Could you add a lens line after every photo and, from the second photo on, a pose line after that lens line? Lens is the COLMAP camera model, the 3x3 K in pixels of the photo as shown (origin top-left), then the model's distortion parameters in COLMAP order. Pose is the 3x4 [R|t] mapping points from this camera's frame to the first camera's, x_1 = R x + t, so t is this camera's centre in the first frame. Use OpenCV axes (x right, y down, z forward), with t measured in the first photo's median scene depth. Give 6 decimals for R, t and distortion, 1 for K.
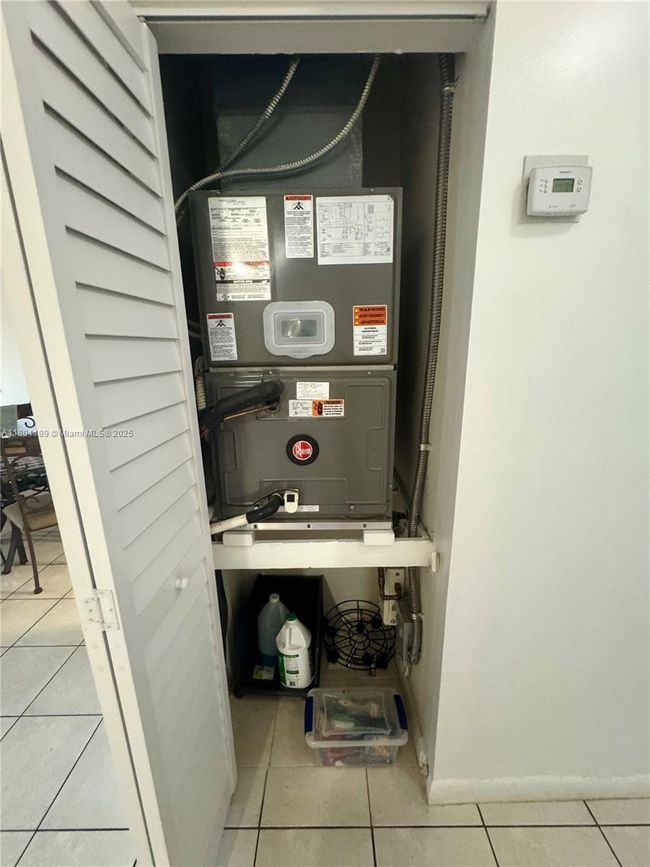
lens RADIAL K [[345.2, 0, 328.8], [0, 345.2, 431.3], [0, 0, 1]] dist [-0.008690, 0.001372]
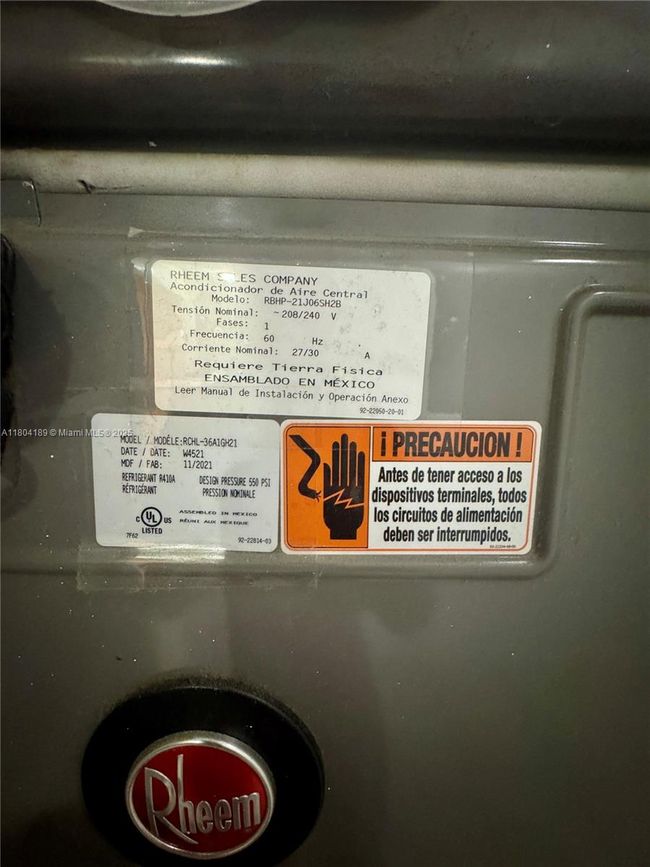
lens RADIAL K [[345.2, 0, 324.0], [0, 345.2, 434.5], [0, 0, 1]] dist [-0.008690, 0.001372]
pose [[0.998923, 0.029524, 0.035785, -0.037636], [-0.024992, 0.992330, -0.121063, -0.070727], [-0.039085, 0.120039, 0.992000, 0.876848]]
